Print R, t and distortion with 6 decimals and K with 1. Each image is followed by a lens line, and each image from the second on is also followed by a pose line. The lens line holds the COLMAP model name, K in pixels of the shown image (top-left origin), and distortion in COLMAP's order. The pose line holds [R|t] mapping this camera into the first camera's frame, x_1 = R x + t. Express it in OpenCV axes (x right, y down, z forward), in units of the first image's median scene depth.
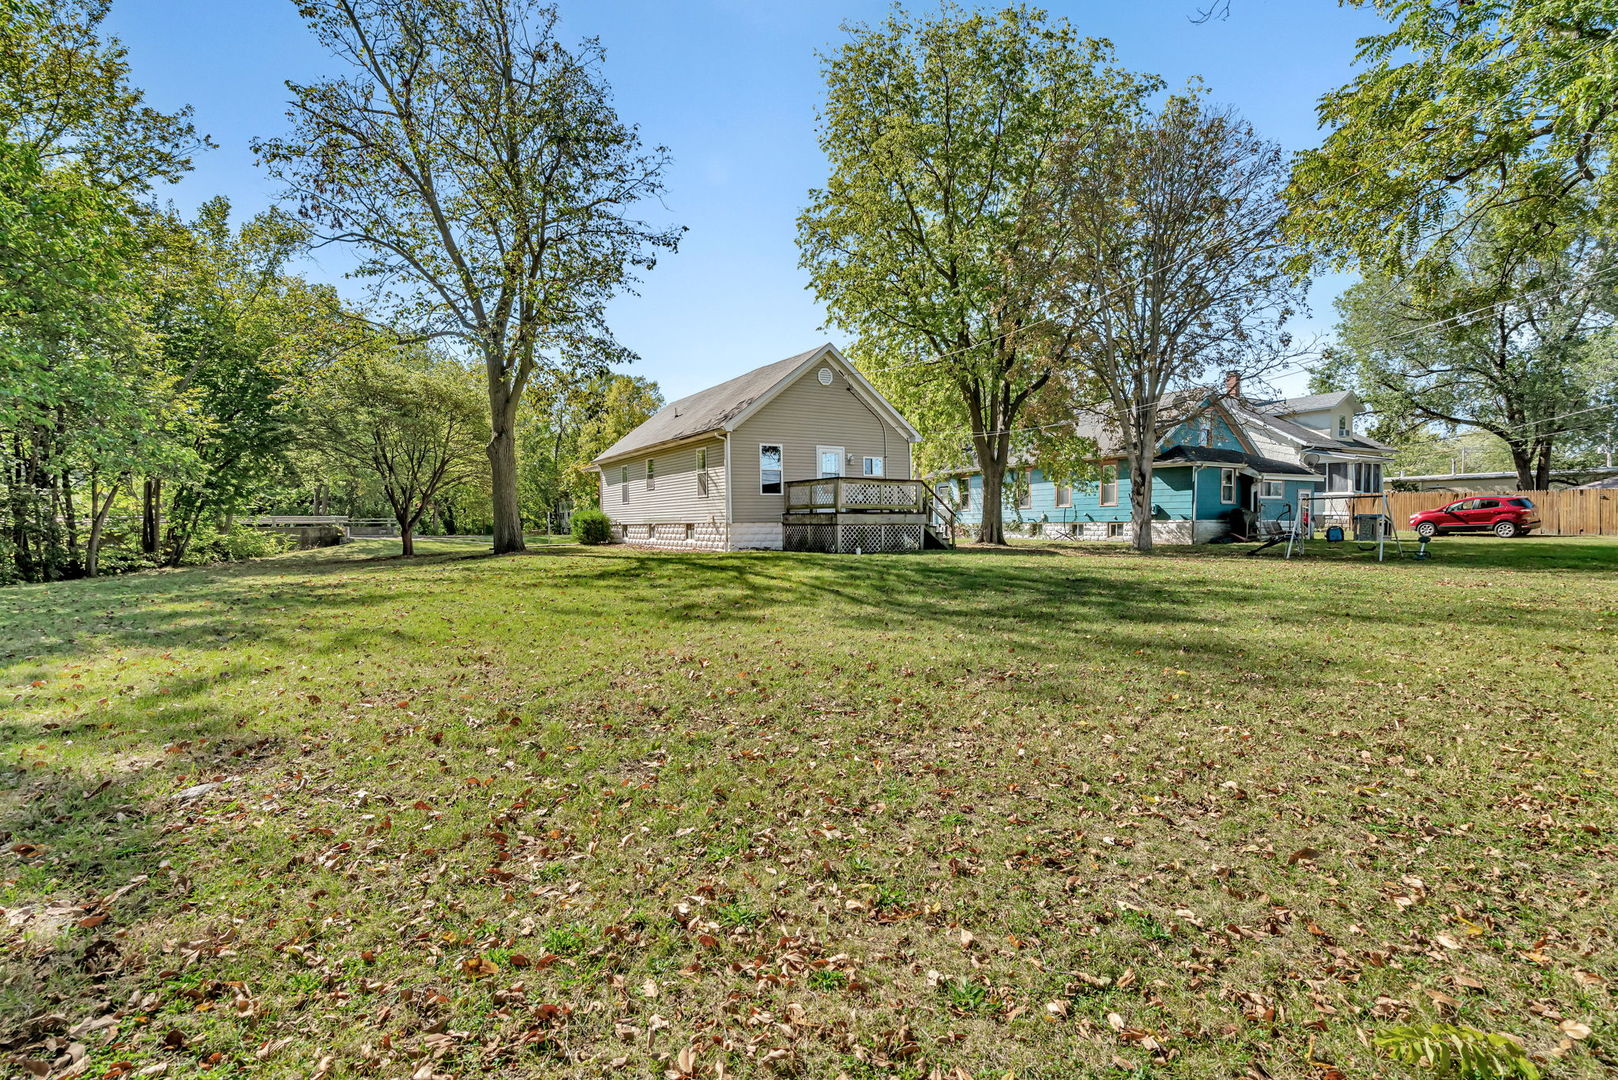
lens RADIAL K [[798.8, 0, 812.8], [0, 798.8, 539.6], [0, 0, 1]] dist [0.017582, -0.000159]
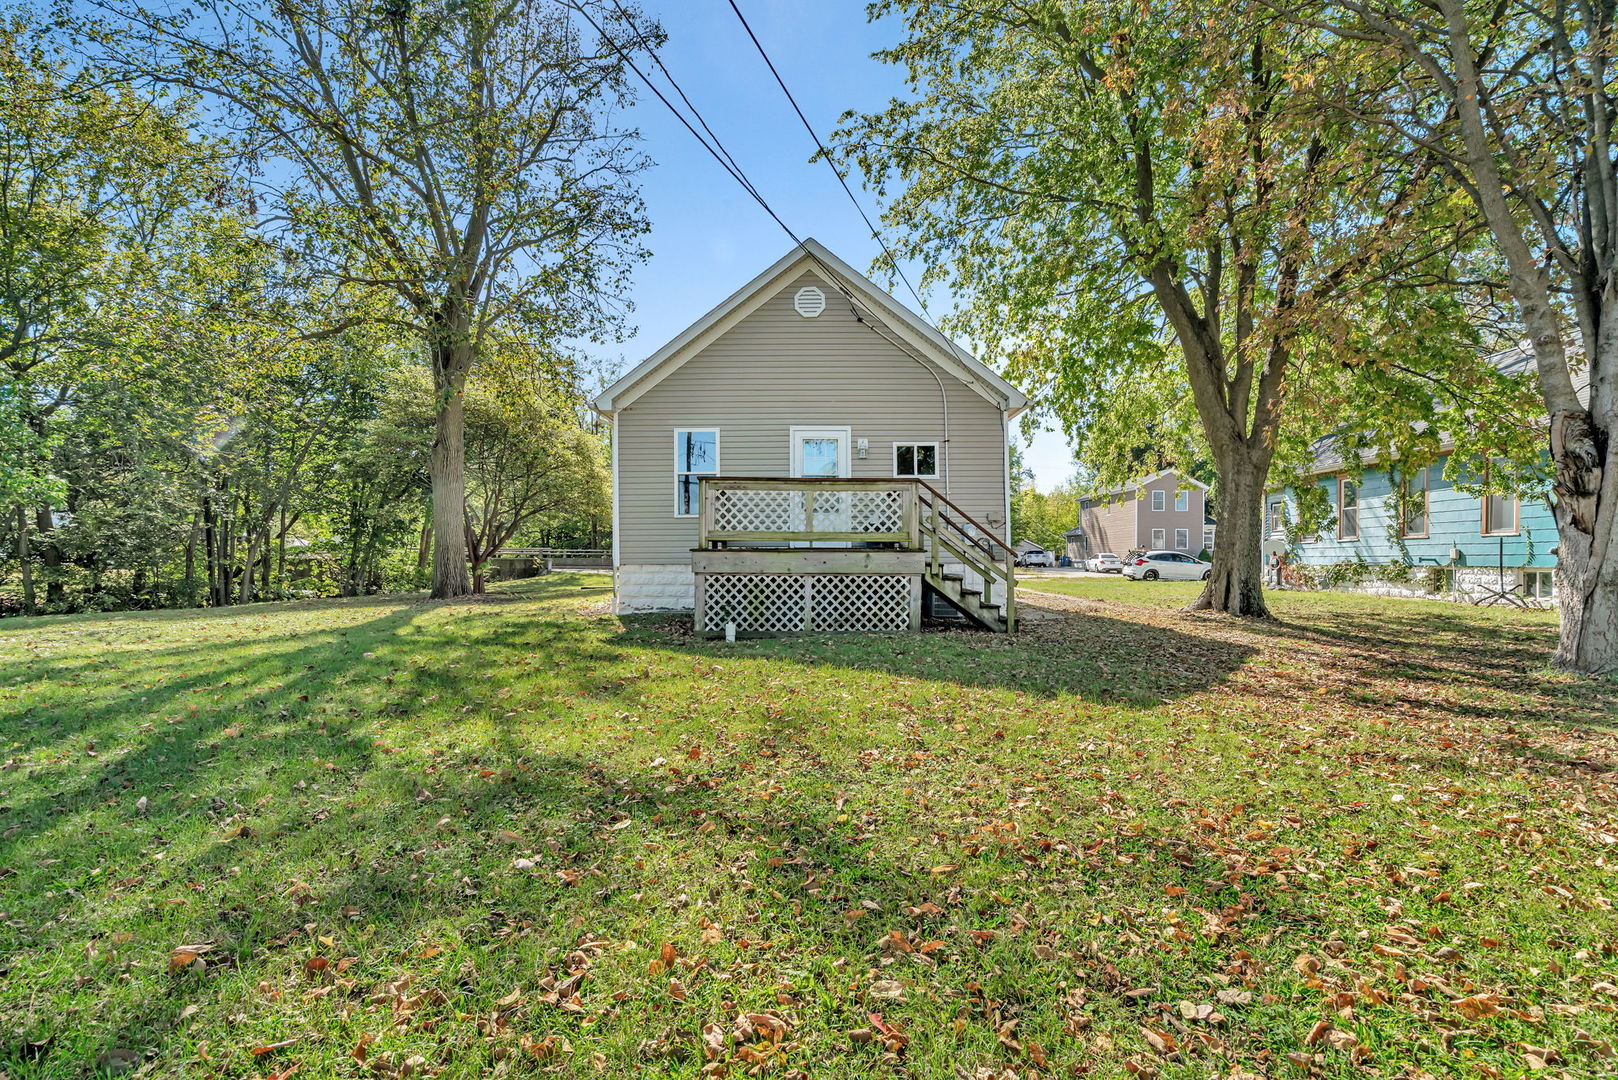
lens RADIAL K [[798.8, 0, 804.5], [0, 798.8, 539.3], [0, 0, 1]] dist [0.017582, -0.000159]
pose [[0.853970, -0.001226, -0.520321, 0.219090], [-0.019047, 0.999253, -0.033615, -0.014775], [0.519974, 0.038617, 0.853309, 0.391816]]
